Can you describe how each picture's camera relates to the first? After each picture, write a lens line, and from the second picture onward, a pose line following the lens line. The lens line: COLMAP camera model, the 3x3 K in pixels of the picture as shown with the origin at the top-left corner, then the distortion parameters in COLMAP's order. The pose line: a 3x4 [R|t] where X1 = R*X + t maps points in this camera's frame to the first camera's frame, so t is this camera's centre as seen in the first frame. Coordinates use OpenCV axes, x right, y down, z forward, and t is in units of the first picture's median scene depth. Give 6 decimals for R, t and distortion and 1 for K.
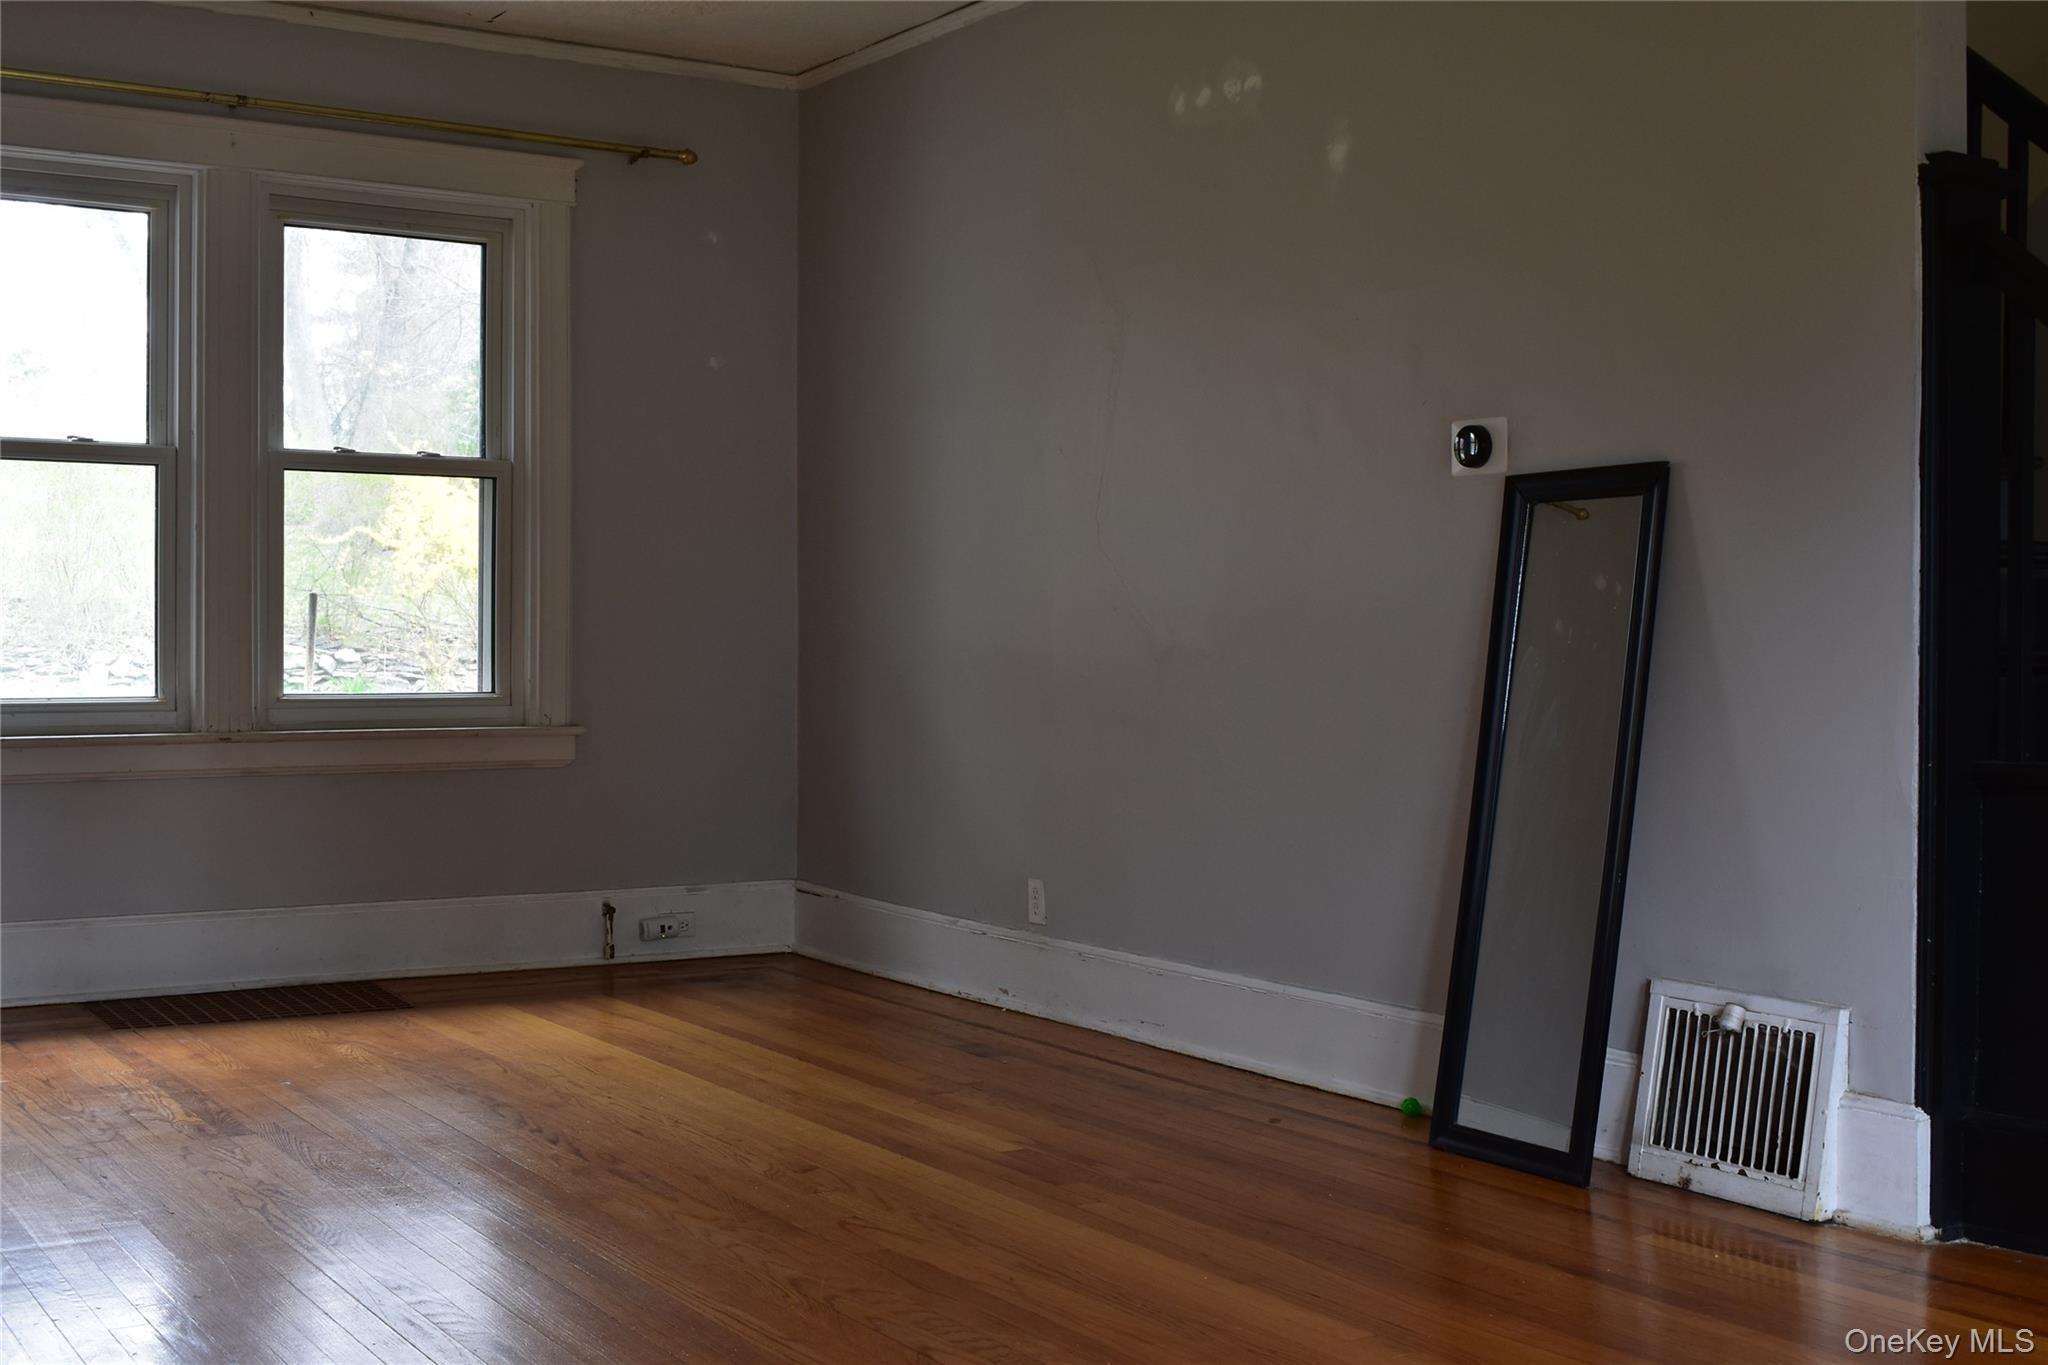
lens RADIAL K [[2321.4, 0, 1024.4], [0, 2321.4, 678.4], [0, 0, 1]] dist [-0.010923, -0.155236]
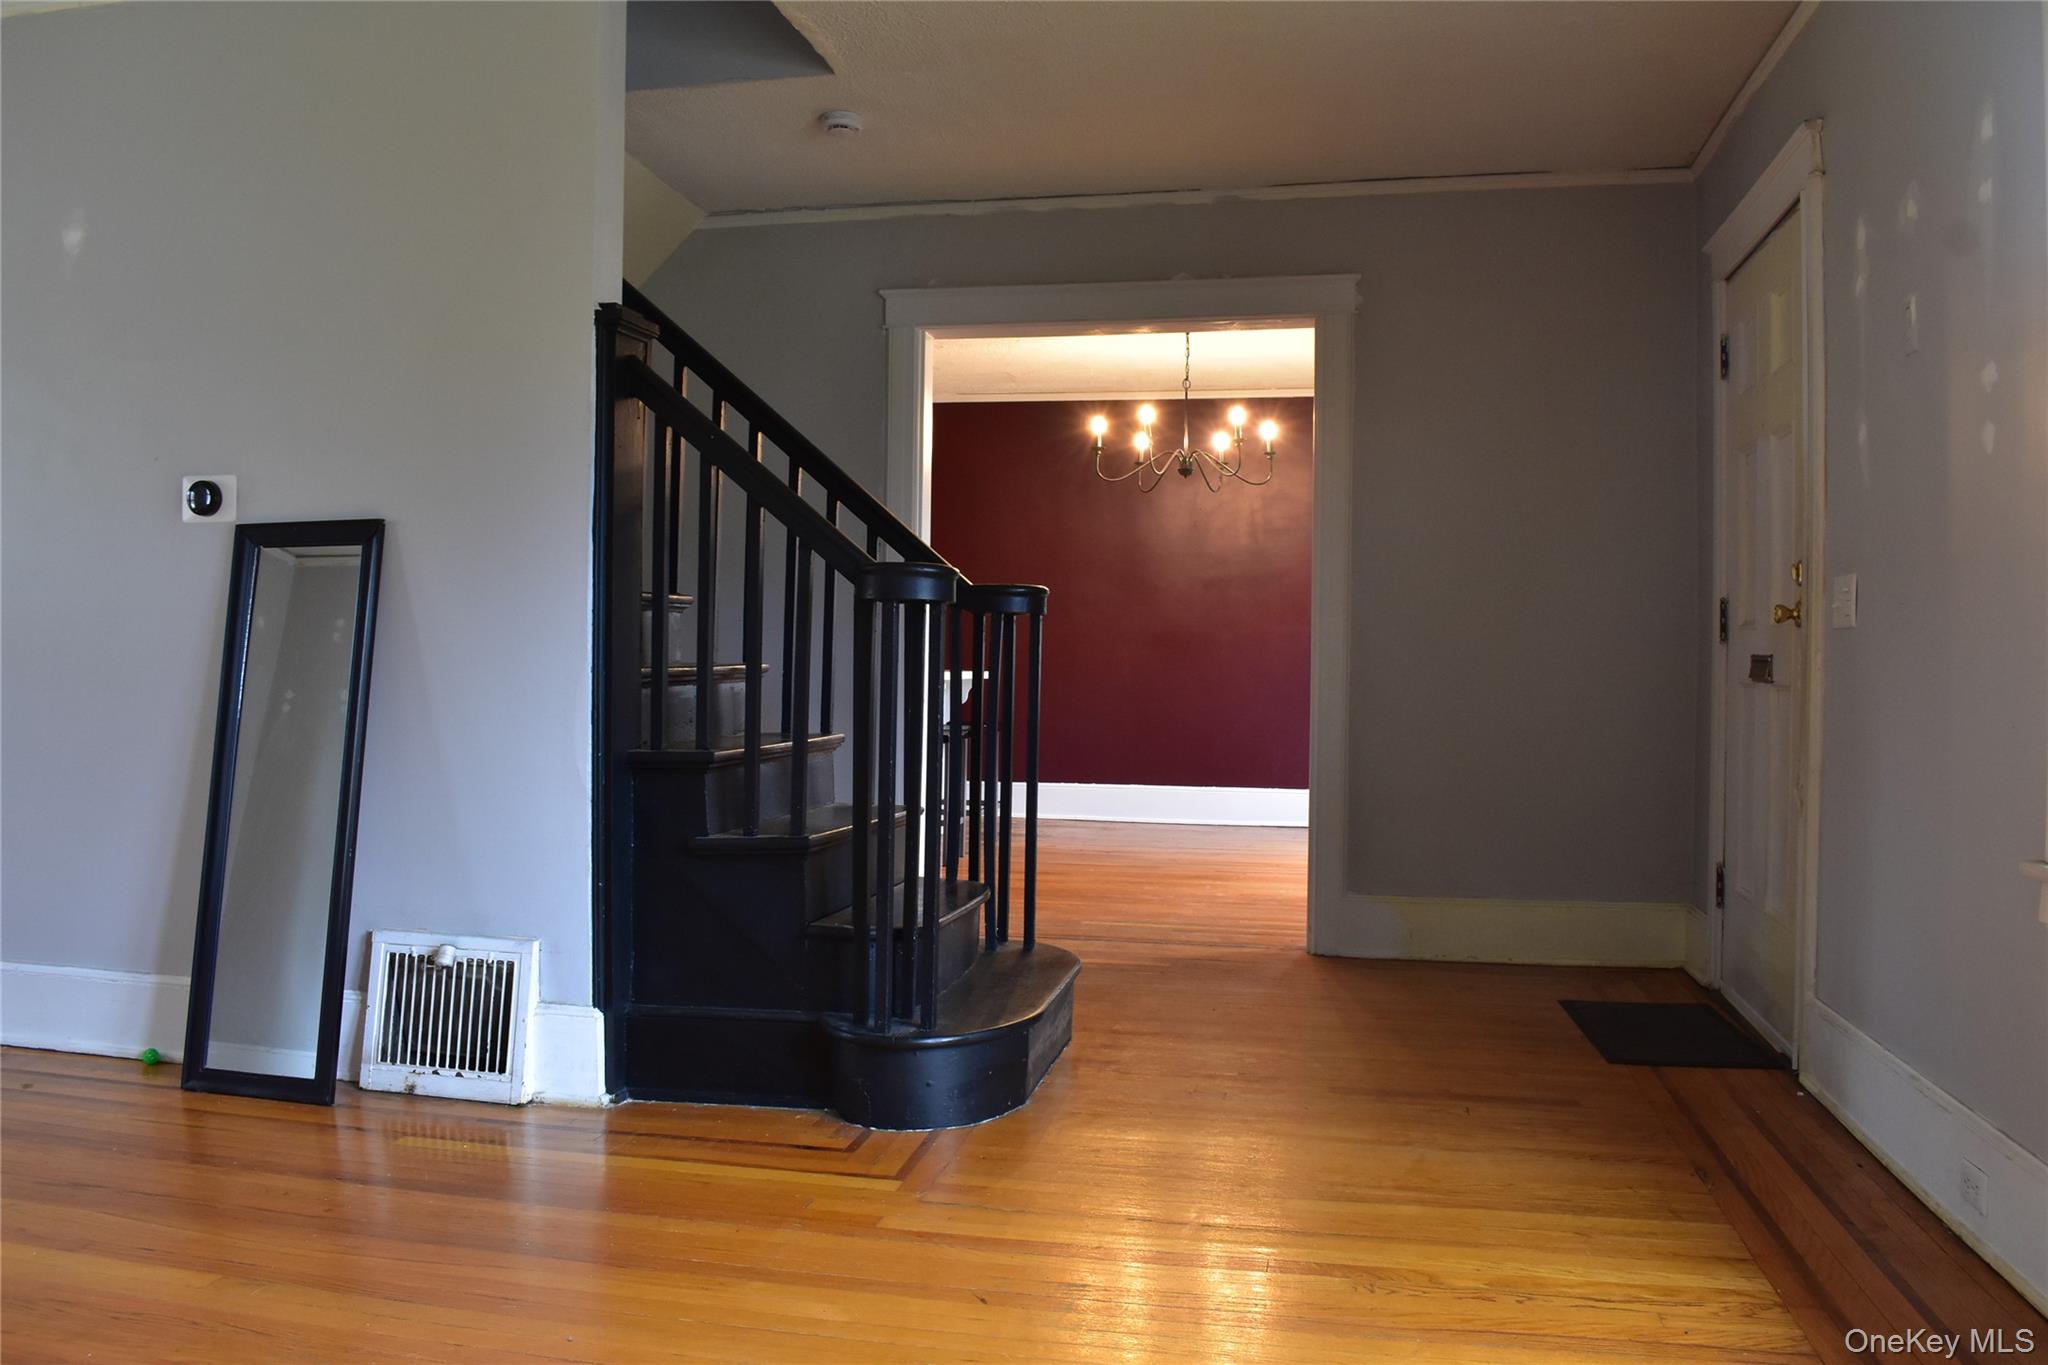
lens RADIAL K [[1608.3, 0, 1016.8], [0, 1608.3, 675.0], [0, 0, 1]] dist [-0.097622, 0.018498]
pose [[0.717419, -0.003609, 0.696633, -0.078100], [0.006337, 0.999979, -0.001346, -0.005767], [-0.696614, 0.005380, 0.717426, 0.148172]]
